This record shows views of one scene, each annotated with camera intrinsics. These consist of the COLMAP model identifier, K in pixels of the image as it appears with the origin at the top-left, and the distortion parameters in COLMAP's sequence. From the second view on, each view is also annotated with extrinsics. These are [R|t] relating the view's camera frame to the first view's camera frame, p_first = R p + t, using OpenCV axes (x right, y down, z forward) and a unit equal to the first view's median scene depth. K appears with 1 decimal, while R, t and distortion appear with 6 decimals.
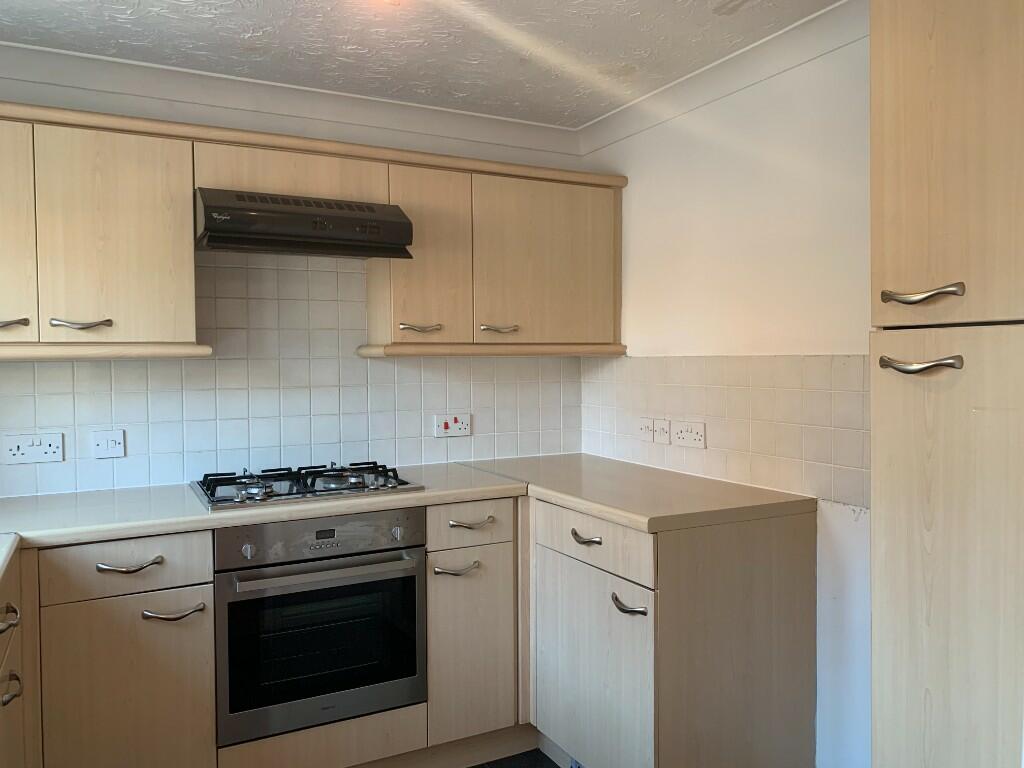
lens RADIAL K [[819.2, 0, 512.0], [0, 819.2, 384.0], [0, 0, 1]] dist [0.072562, -0.087823]
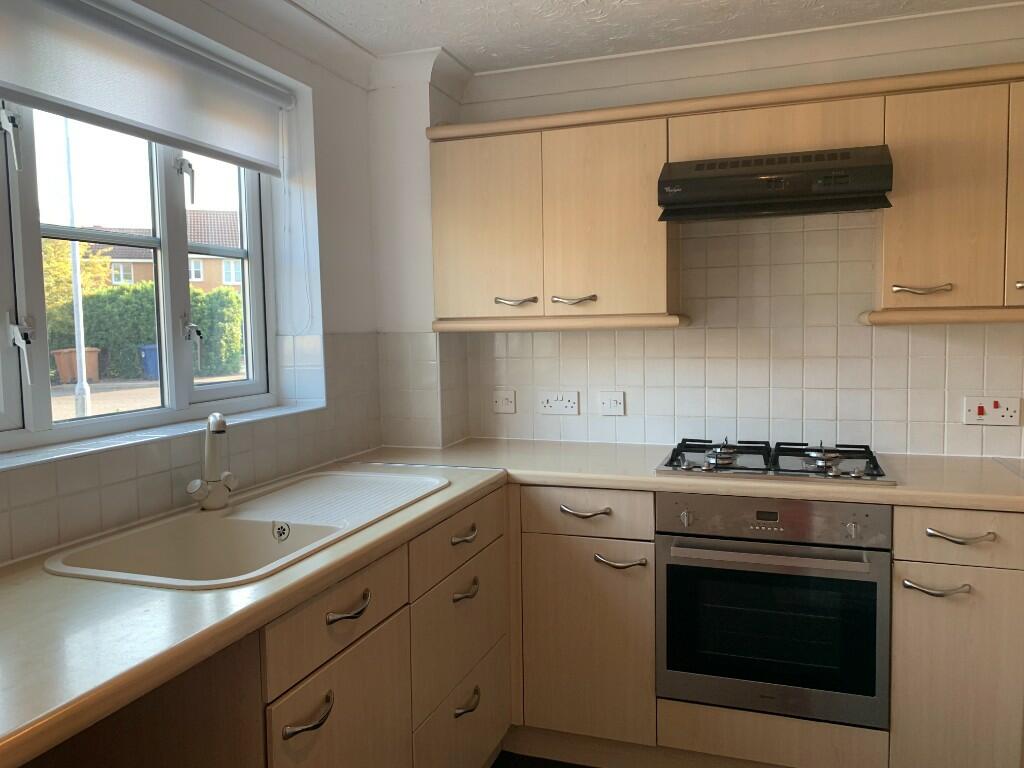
lens RADIAL K [[819.2, 0, 512.0], [0, 819.2, 384.0], [0, 0, 1]] dist [0.072562, -0.087823]
pose [[0.666643, 0.049541, -0.743729, 0.258433], [-0.017021, 0.998540, 0.051257, -0.010351], [0.745183, -0.021512, 0.666513, 0.152261]]
